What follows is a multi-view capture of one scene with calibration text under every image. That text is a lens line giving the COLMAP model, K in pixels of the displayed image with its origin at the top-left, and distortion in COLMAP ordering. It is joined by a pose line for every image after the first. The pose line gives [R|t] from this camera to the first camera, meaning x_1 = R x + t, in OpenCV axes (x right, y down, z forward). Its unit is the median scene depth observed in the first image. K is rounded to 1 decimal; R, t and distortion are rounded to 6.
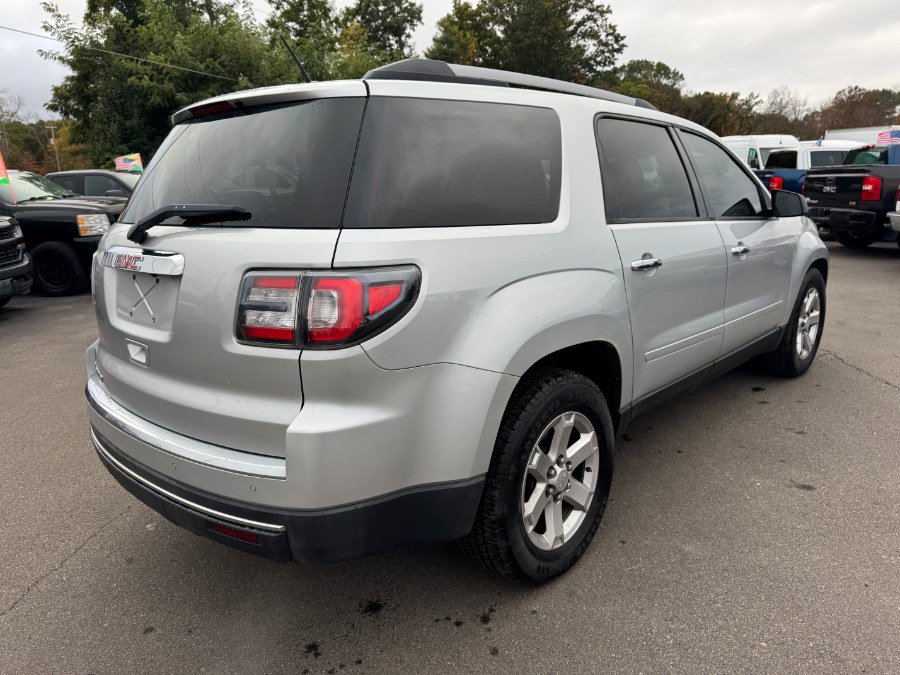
lens RADIAL K [[625.7, 0, 450.0], [0, 625.7, 337.5], [0, 0, 1]] dist [0.028210, -0.042308]
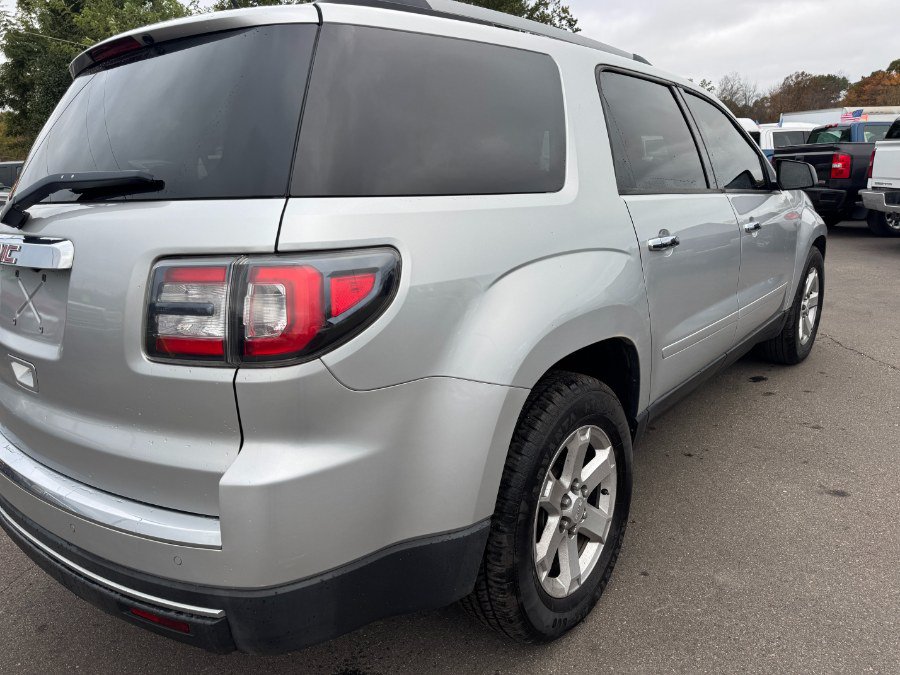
lens RADIAL K [[625.7, 0, 450.0], [0, 625.7, 337.5], [0, 0, 1]] dist [0.028210, -0.042308]
pose [[0.998041, -0.031260, 0.054203, -0.025743], [0.030414, 0.999403, 0.016375, -0.015447], [-0.054682, -0.014695, 0.998396, 0.214002]]
